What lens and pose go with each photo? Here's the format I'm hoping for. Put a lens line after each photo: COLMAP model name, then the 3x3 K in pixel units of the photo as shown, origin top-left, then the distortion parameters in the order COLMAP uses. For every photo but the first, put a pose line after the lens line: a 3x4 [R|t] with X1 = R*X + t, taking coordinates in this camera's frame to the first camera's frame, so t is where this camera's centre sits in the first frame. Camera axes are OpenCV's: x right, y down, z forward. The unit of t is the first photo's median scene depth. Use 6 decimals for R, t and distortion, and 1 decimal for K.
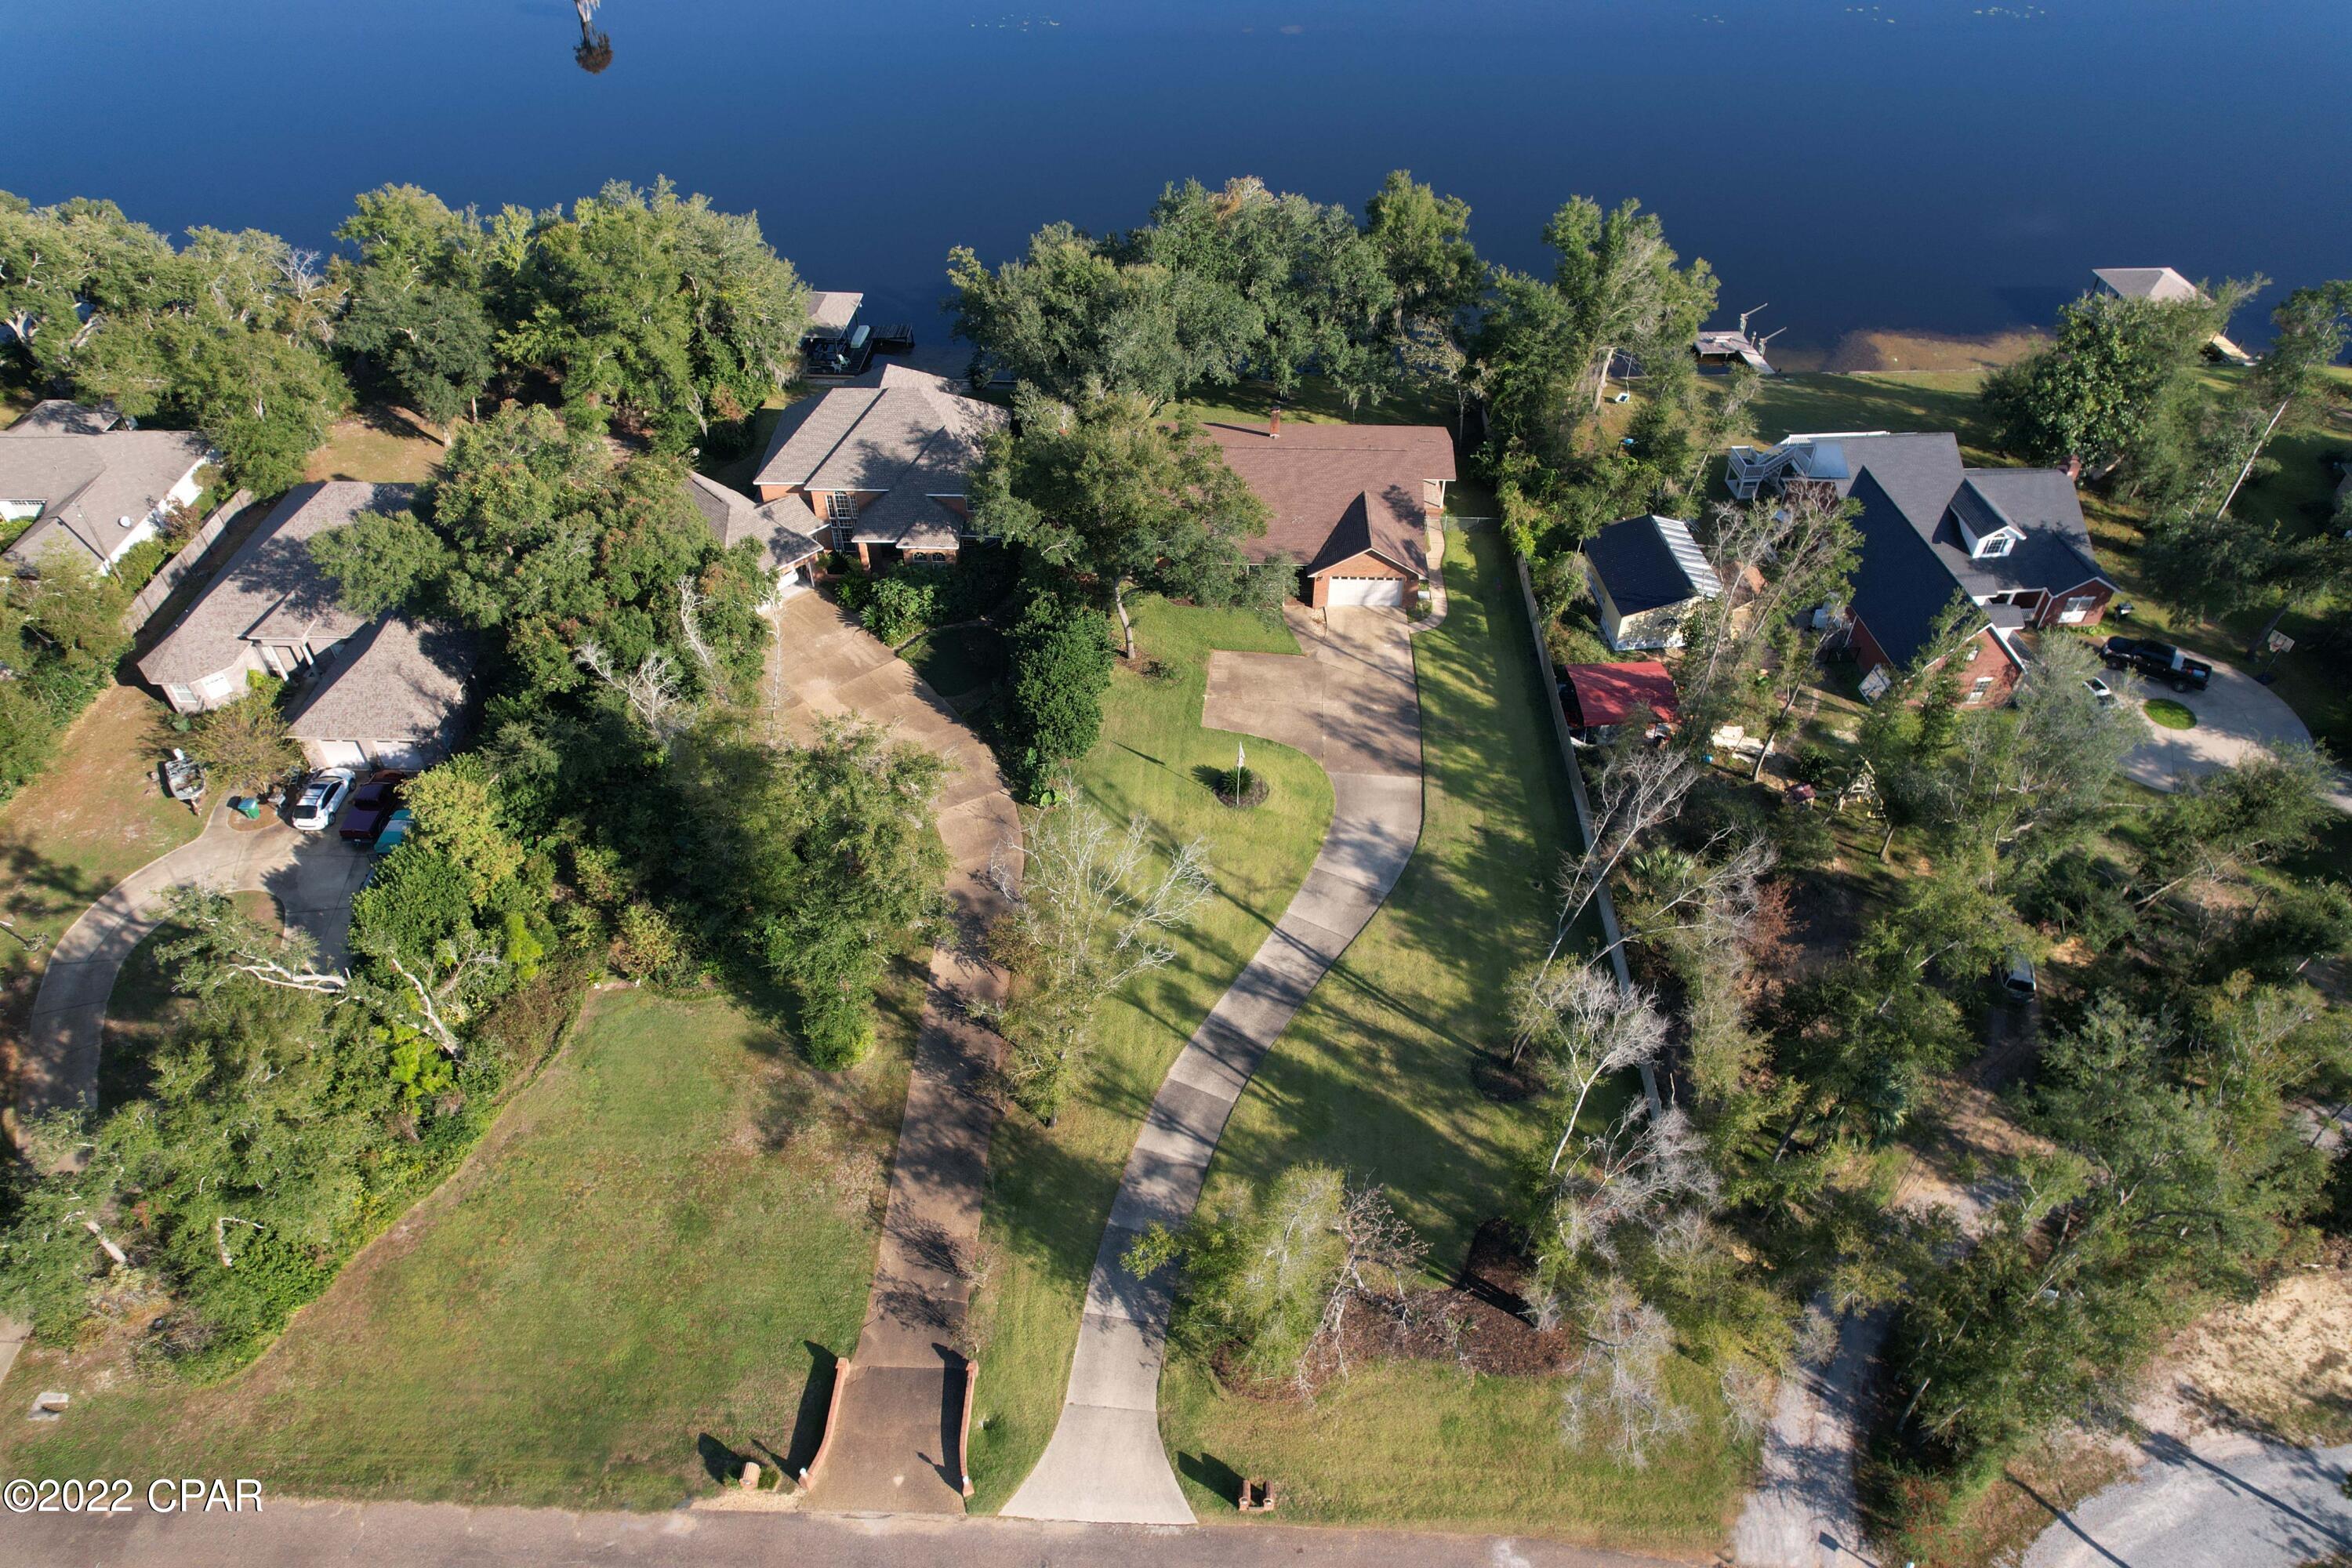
lens RADIAL K [[1495.7, 0, 1171.9], [0, 1495.7, 790.5], [0, 0, 1]] dist [-0.076058, 0.068631]
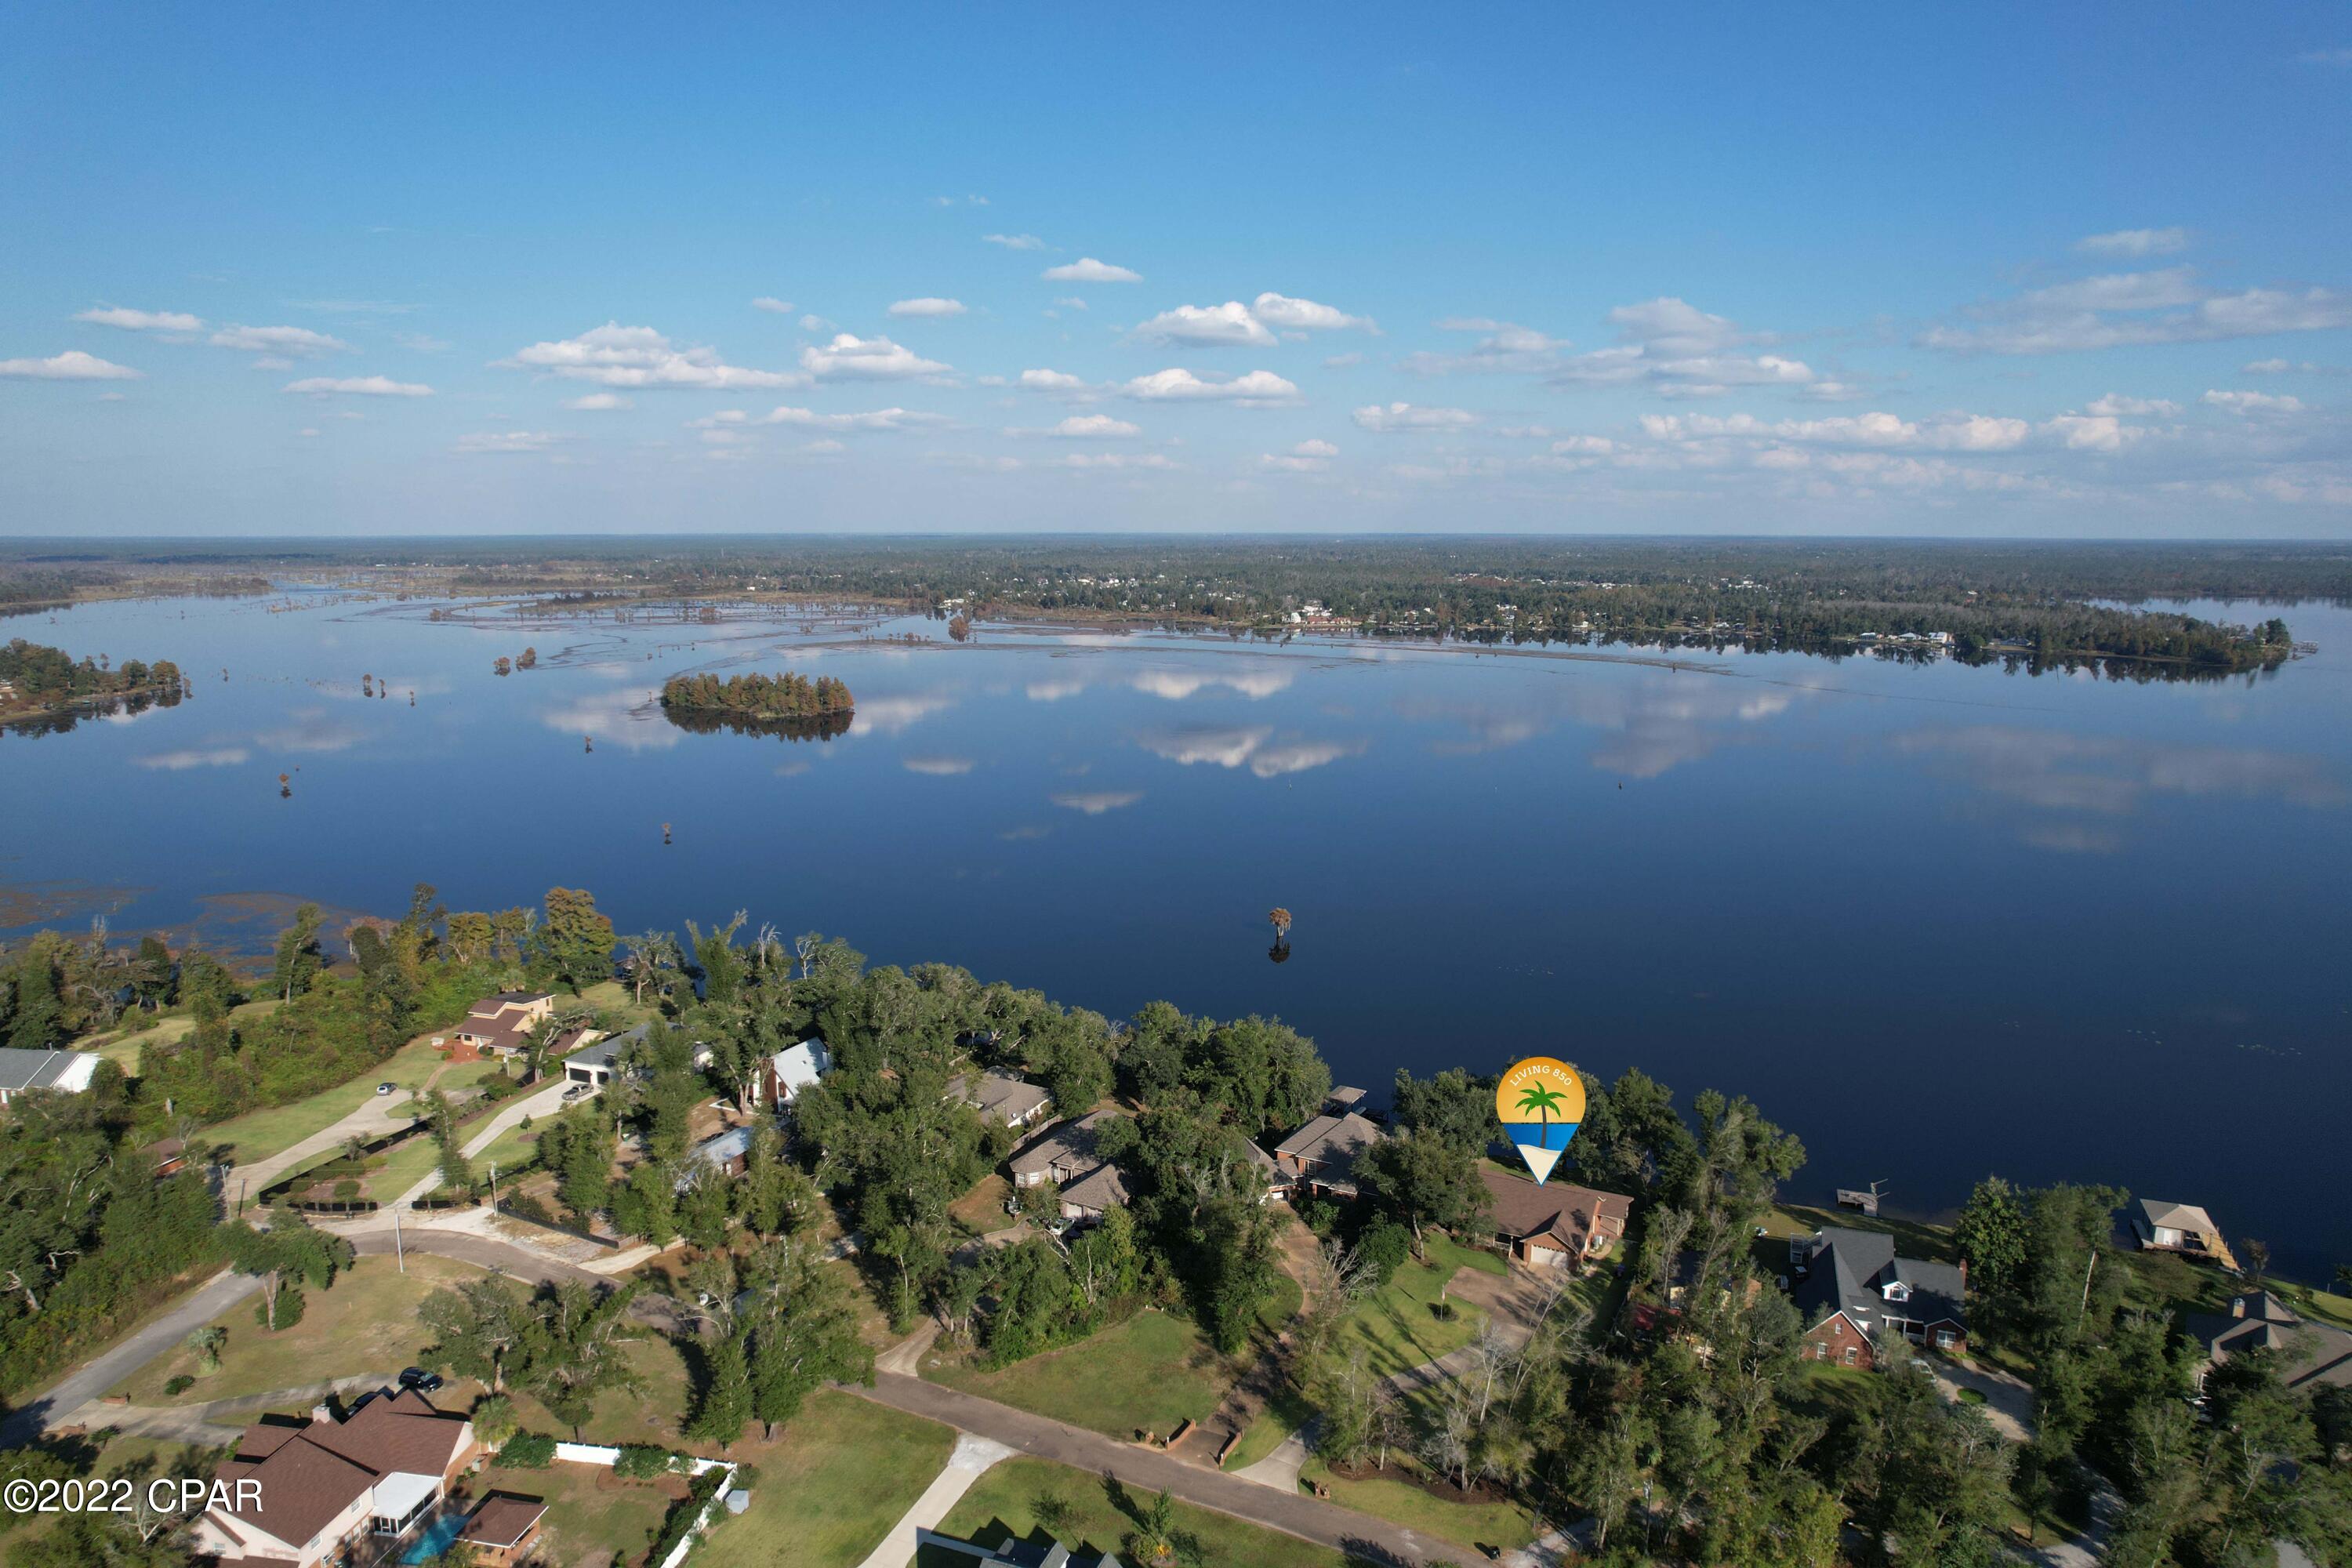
lens RADIAL K [[1495.7, 0, 1171.9], [0, 1495.7, 790.5], [0, 0, 1]] dist [-0.076058, 0.068631]
pose [[0.899098, 0.074325, -0.431392, 0.485013], [-0.298200, 0.825447, -0.479285, 0.449752], [0.320468, 0.559565, 0.764321, -1.006983]]
